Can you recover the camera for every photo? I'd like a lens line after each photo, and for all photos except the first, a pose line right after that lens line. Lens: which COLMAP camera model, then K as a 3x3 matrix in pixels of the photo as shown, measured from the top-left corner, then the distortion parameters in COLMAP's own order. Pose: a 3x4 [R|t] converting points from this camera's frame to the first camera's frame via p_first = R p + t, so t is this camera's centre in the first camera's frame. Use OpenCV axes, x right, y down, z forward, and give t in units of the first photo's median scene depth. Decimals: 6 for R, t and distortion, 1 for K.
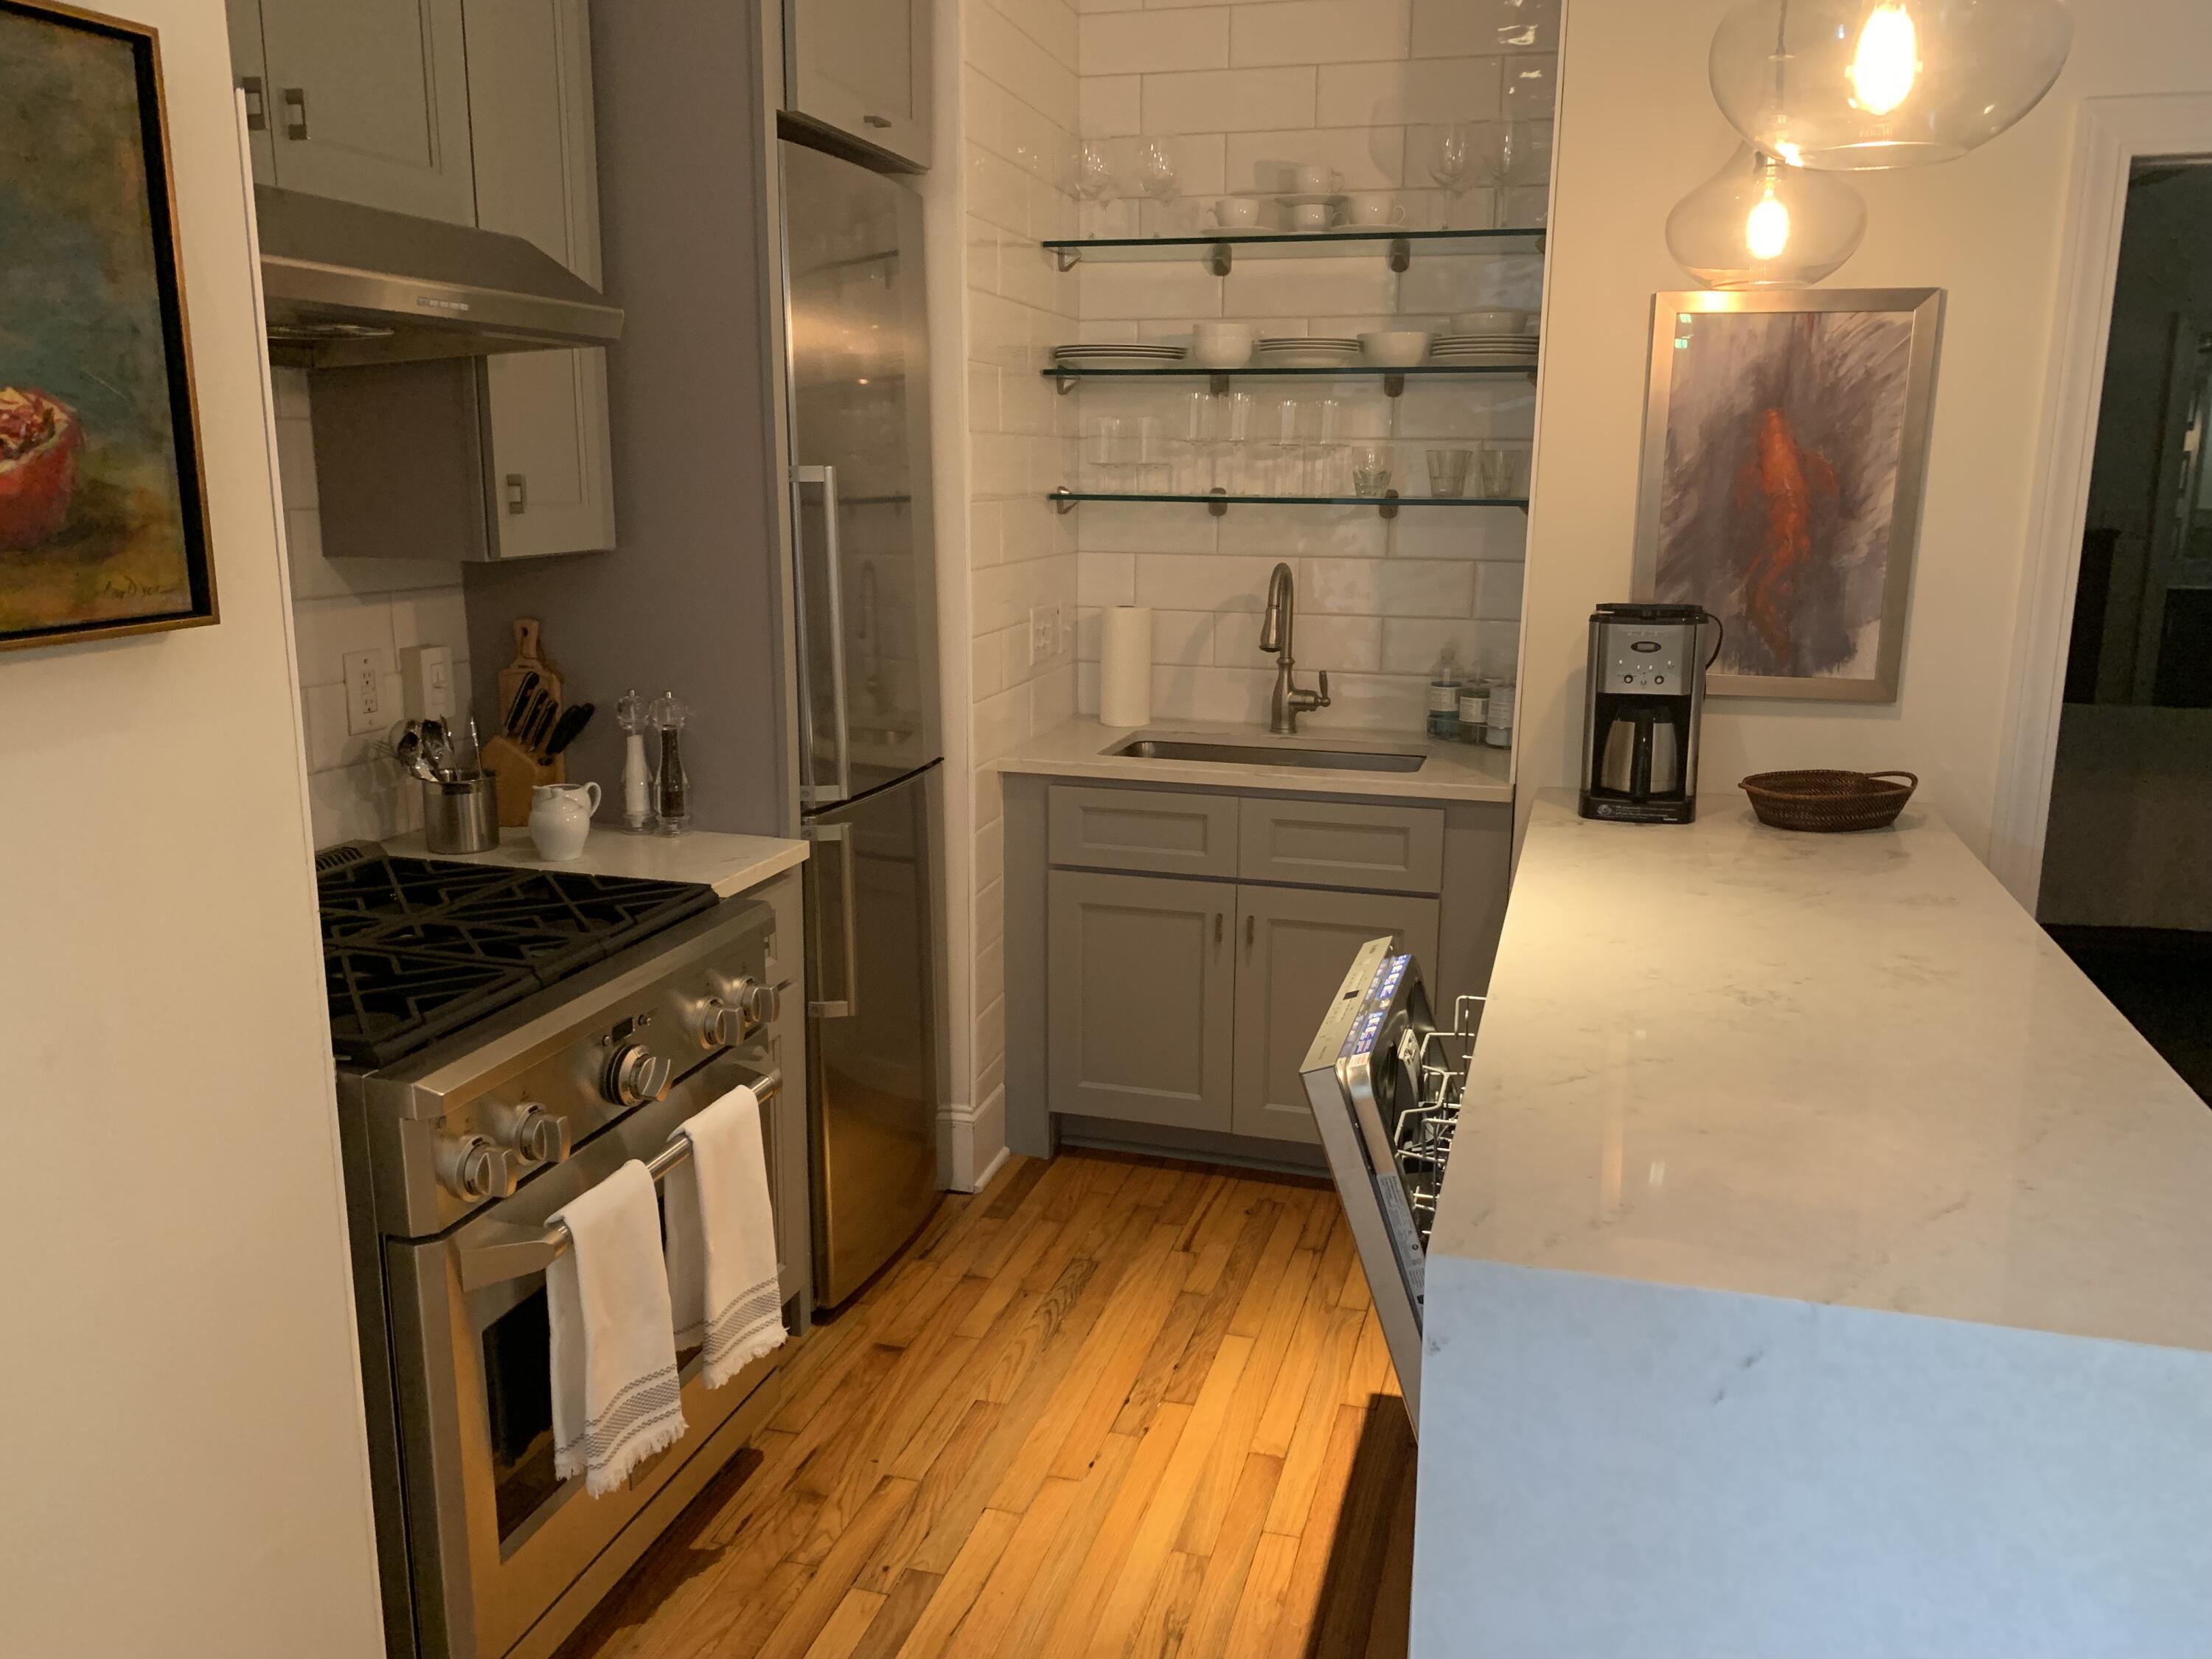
lens RADIAL K [[1665.8, 0, 1110.3], [0, 1665.8, 818.3], [0, 0, 1]] dist [0.060762, -0.149223]
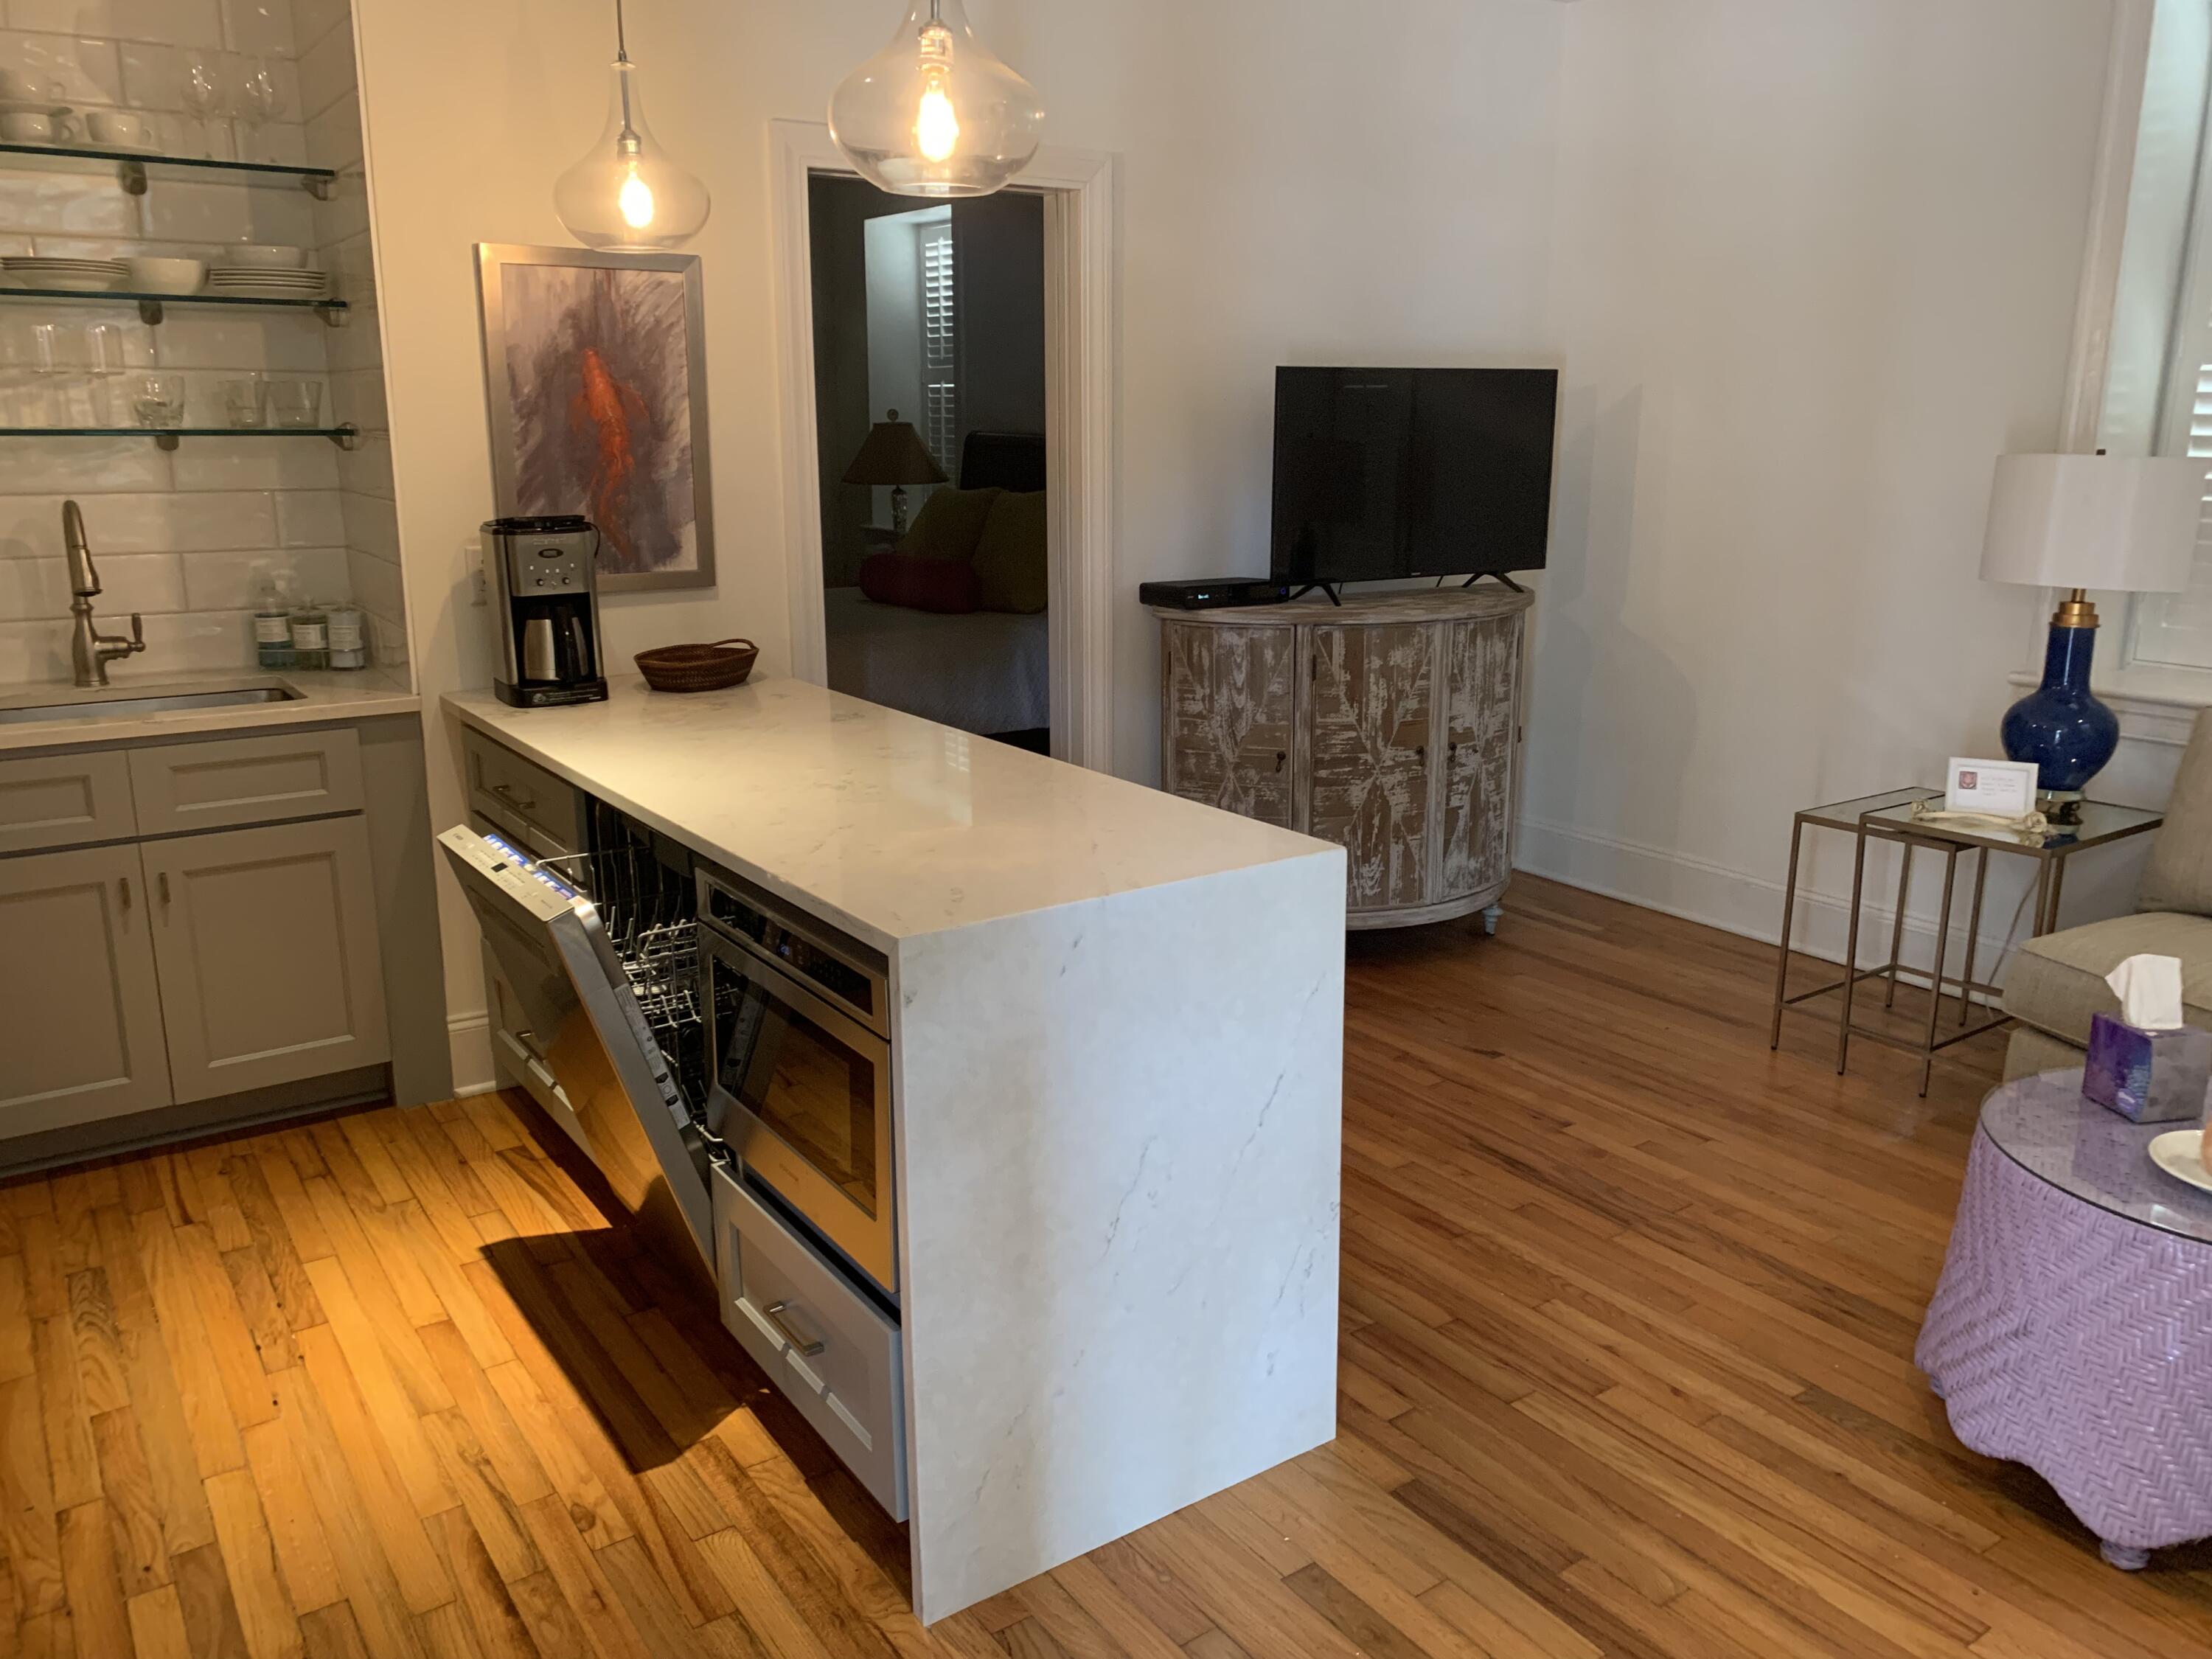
lens RADIAL K [[1690.2, 0, 1110.3], [0, 1690.2, 803.4], [0, 0, 1]] dist [0.040360, -0.045142]
pose [[0.632719, -0.183021, 0.752443, -0.334613], [0.162976, 0.981378, 0.101662, 0.010858], [-0.757037, 0.058307, 0.650765, -0.049282]]
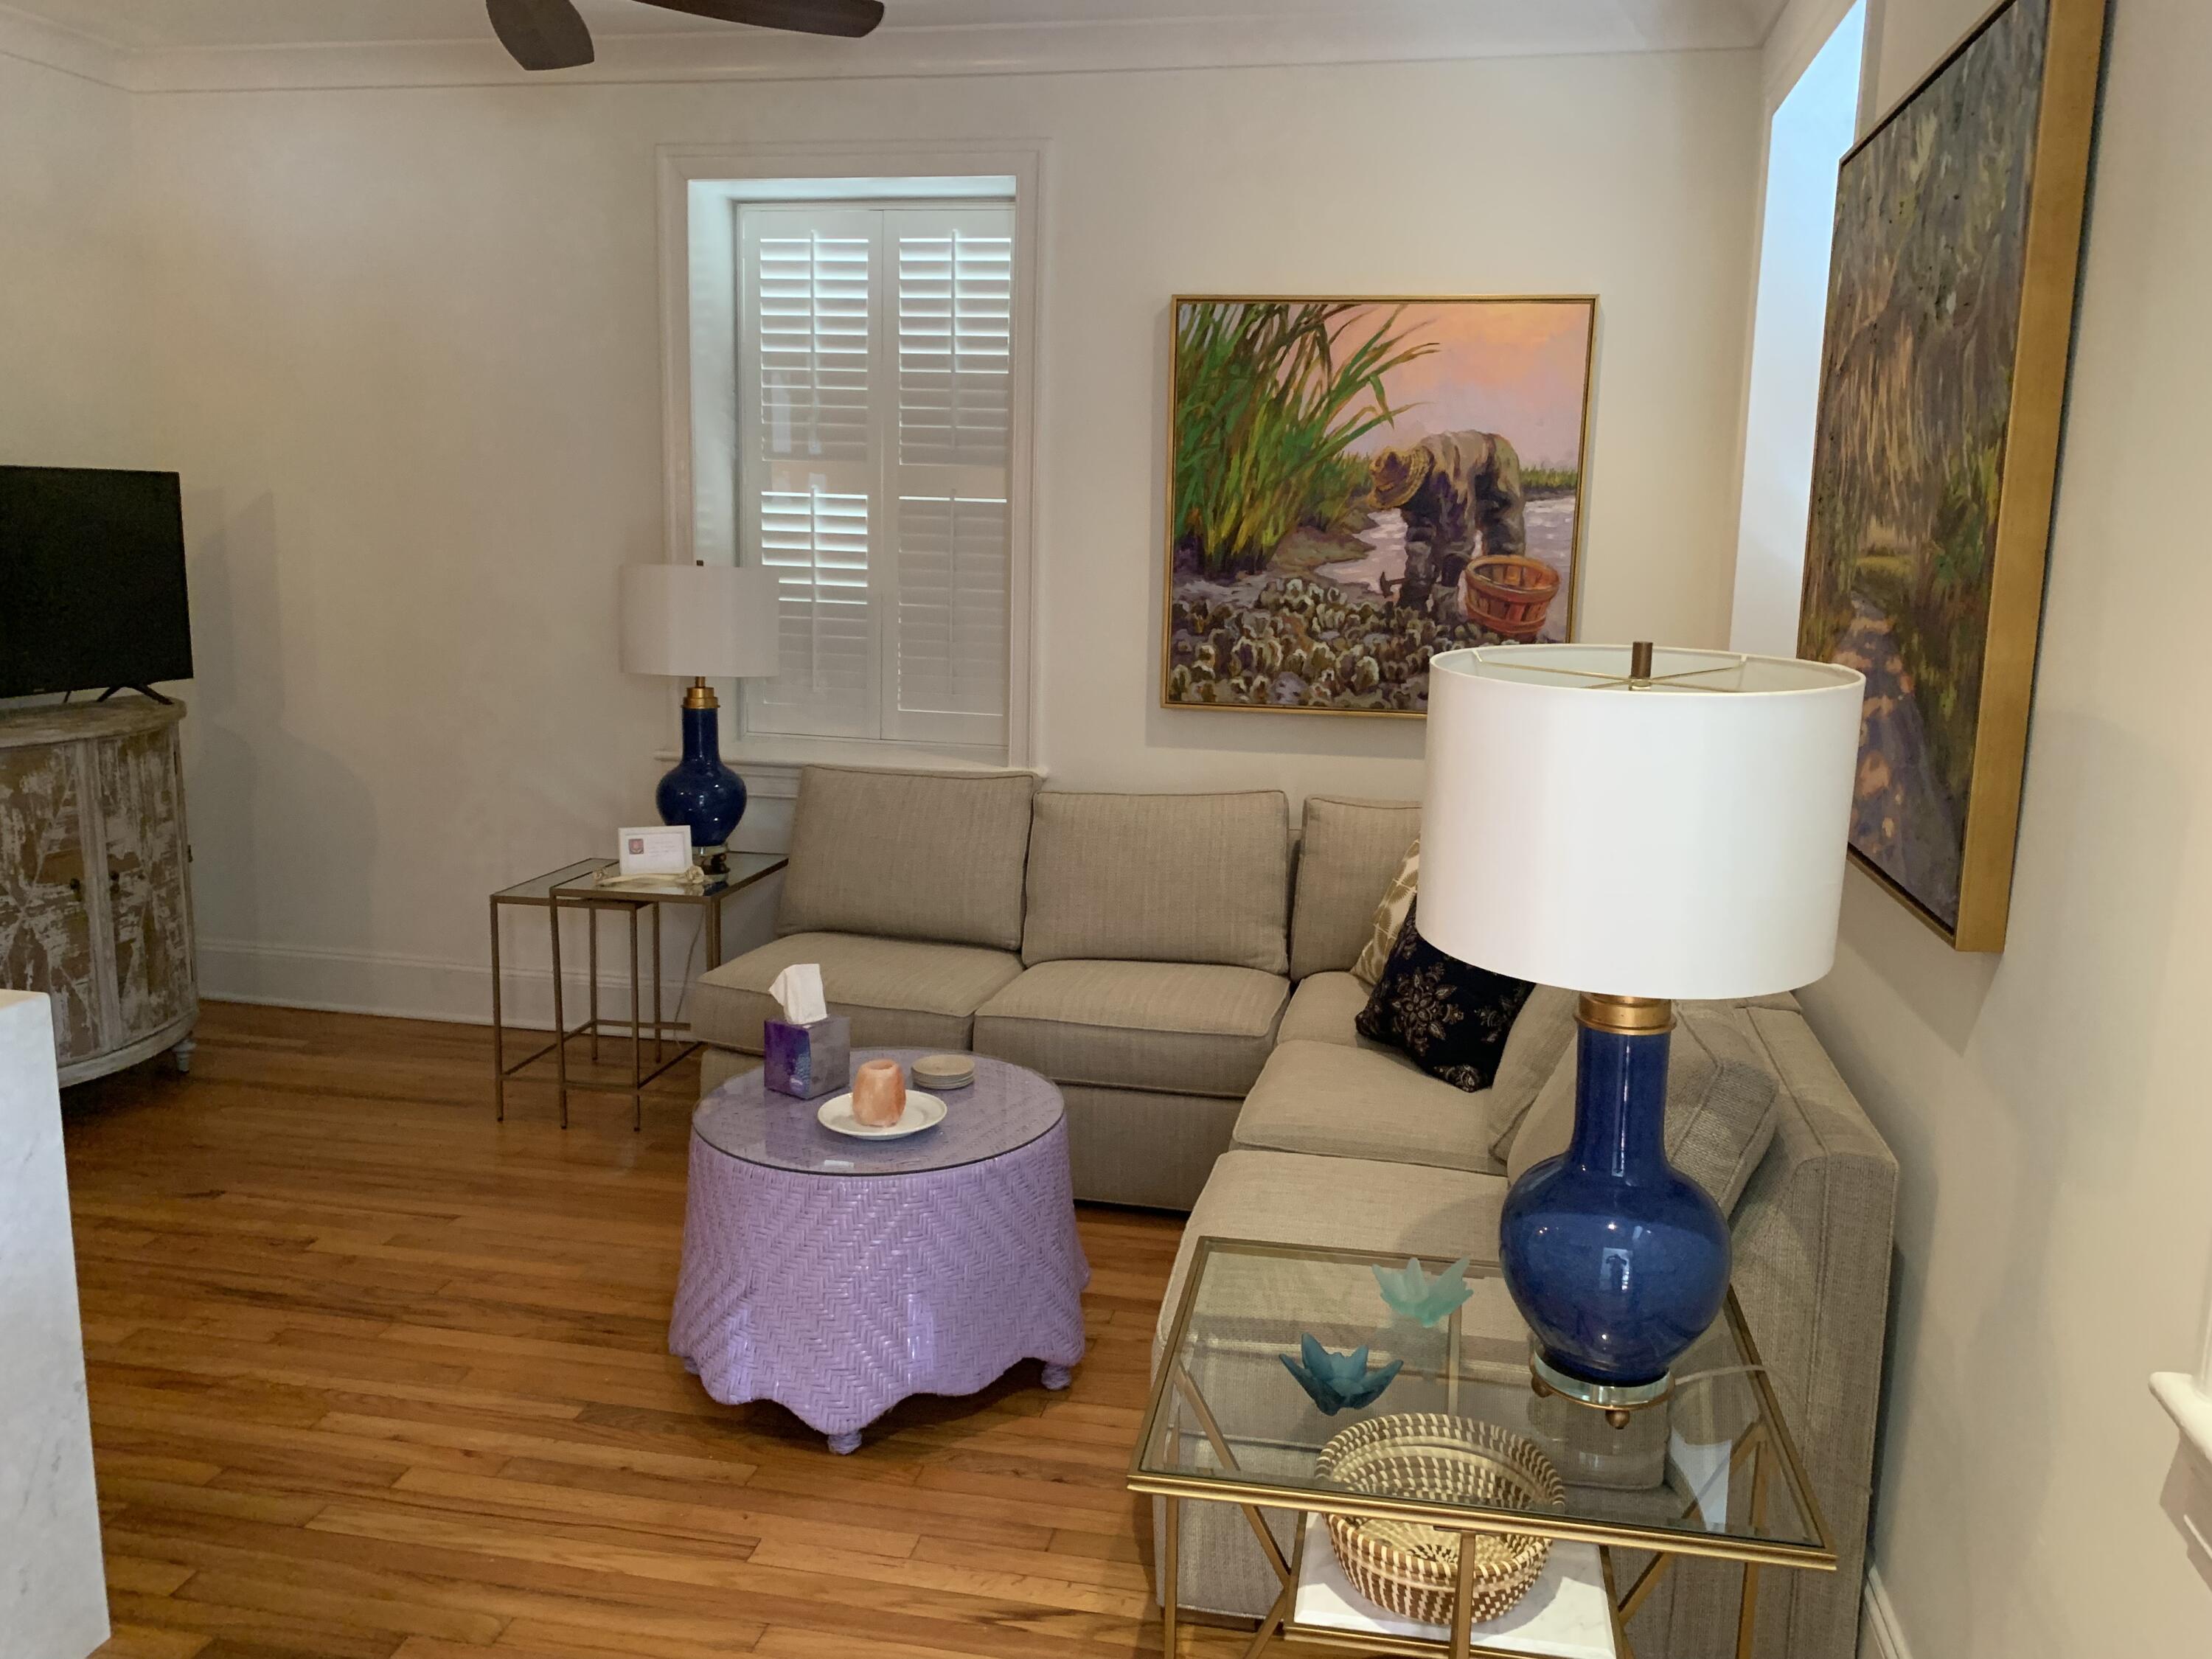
lens RADIAL K [[1690.2, 0, 1110.3], [0, 1690.2, 803.4], [0, 0, 1]] dist [0.040360, -0.045142]
pose [[-0.075067, -0.173006, 0.982056, -0.539313], [0.182201, 0.965876, 0.184083, -0.018463], [-0.980392, 0.192750, -0.040983, -0.056282]]
